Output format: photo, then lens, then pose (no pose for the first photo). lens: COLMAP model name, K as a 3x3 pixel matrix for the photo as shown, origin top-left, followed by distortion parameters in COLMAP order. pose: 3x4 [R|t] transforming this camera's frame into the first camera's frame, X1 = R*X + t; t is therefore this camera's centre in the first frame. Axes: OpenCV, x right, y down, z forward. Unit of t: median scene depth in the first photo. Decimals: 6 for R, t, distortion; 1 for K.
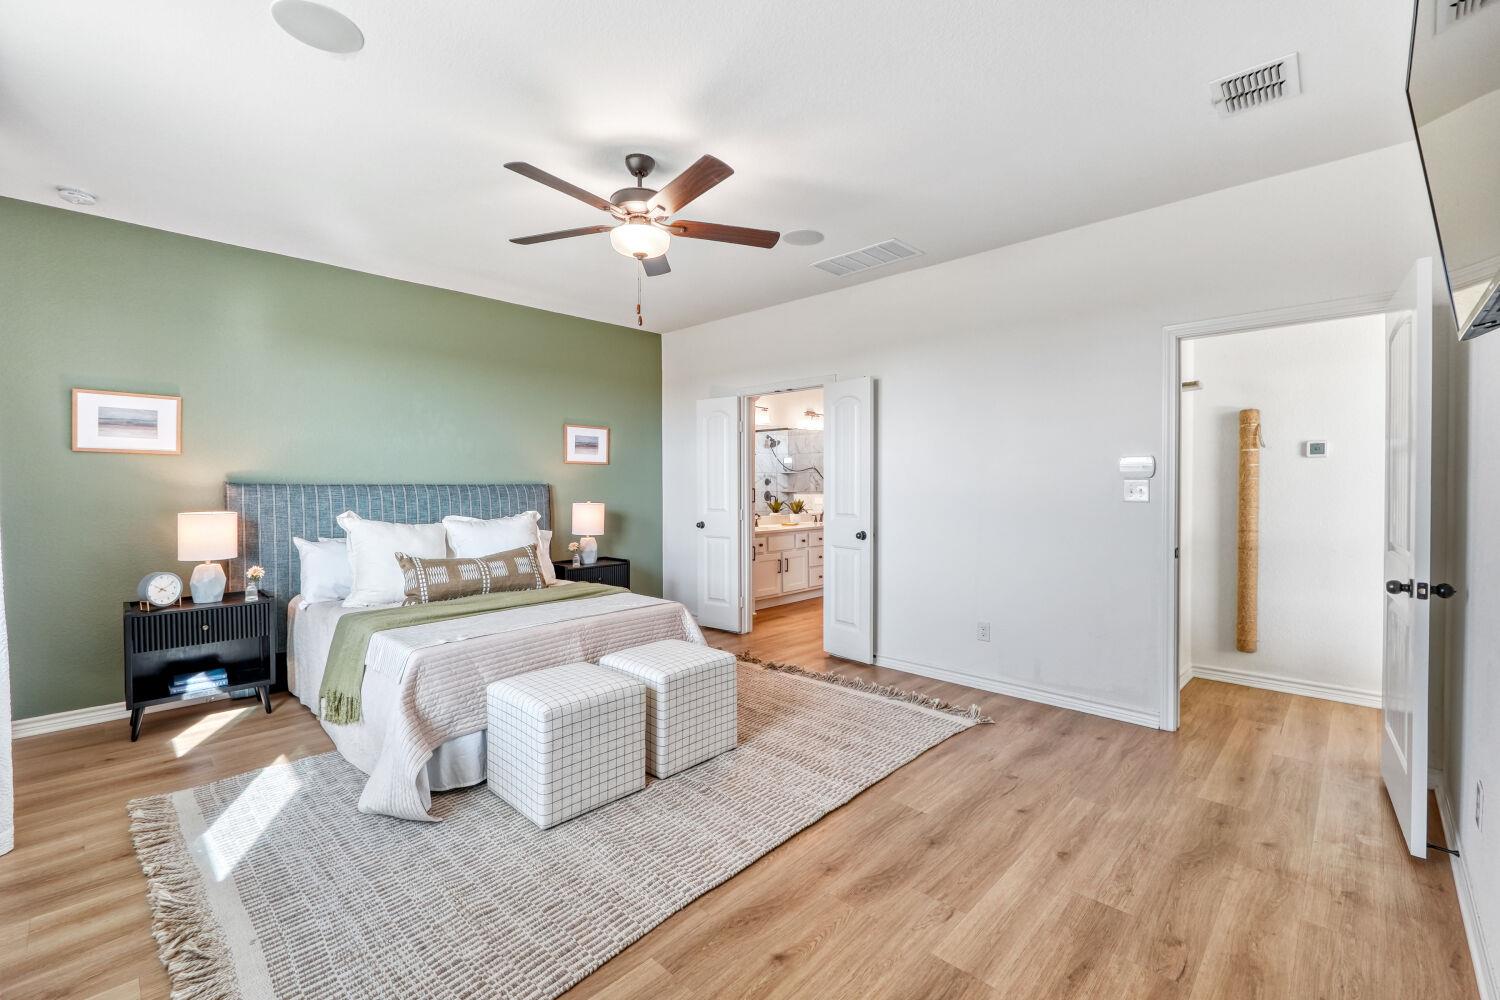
lens RADIAL K [[644.2, 0, 750.0], [0, 644.2, 500.0], [0, 0, 1]] dist [-0.048925, 0.000084]
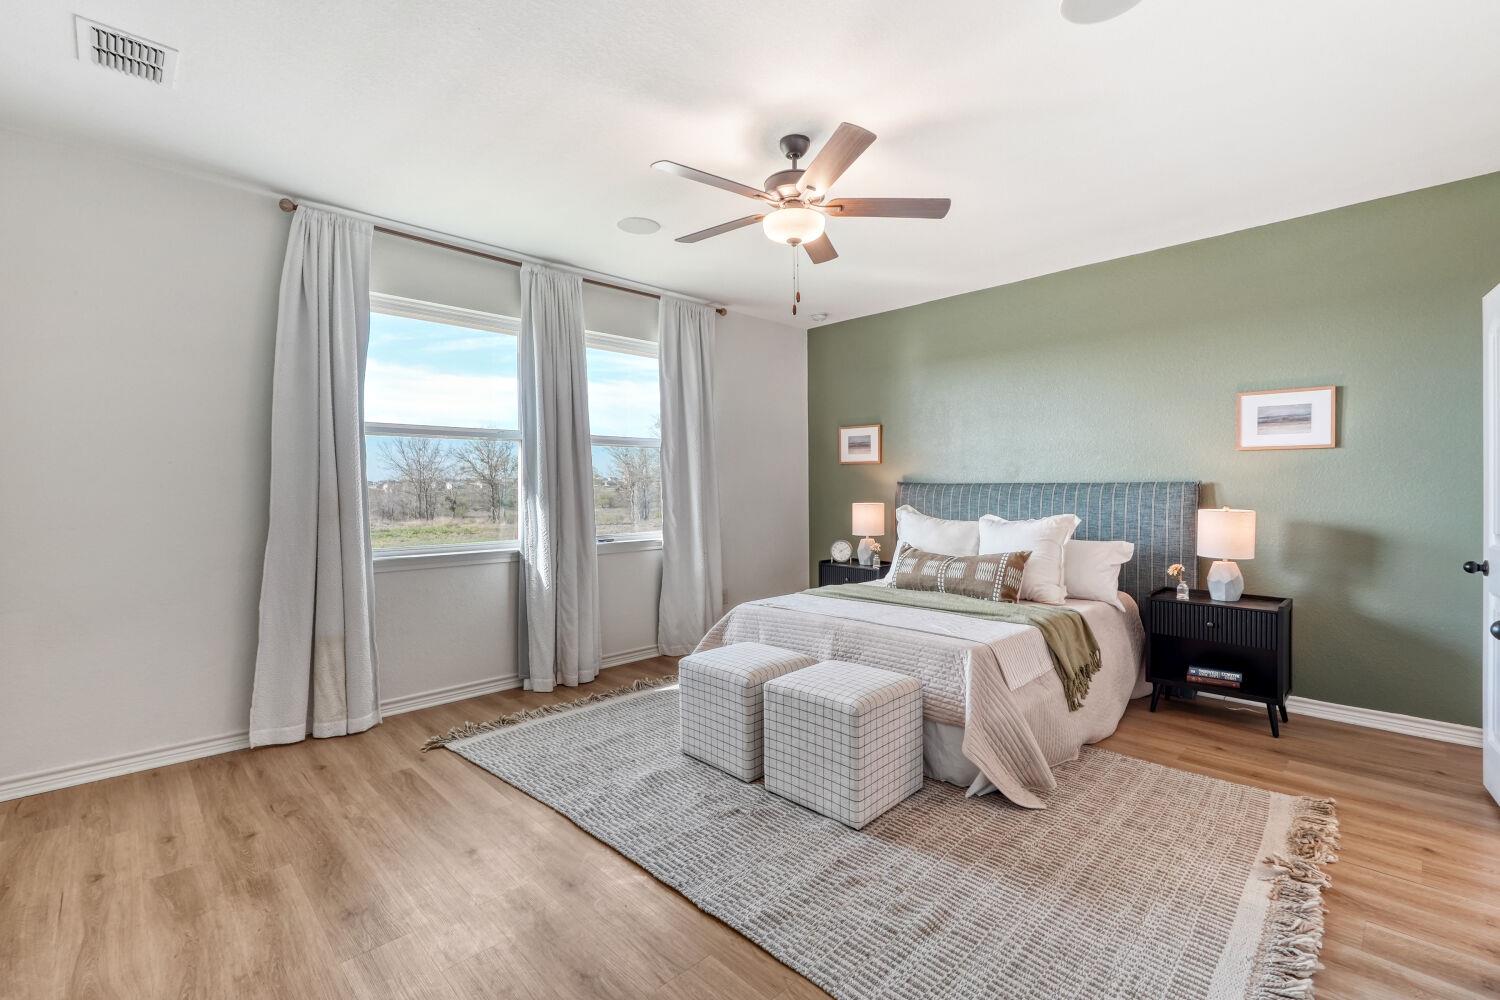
lens RADIAL K [[659.4, 0, 751.7], [0, 659.4, 489.1], [0, 0, 1]] dist [0.046980, 0.000009]
pose [[-0.033563, 0.006706, -0.999414, 0.631478], [-0.016730, 0.999834, 0.007271, -0.018485], [0.999297, 0.016964, -0.033445, 0.723430]]
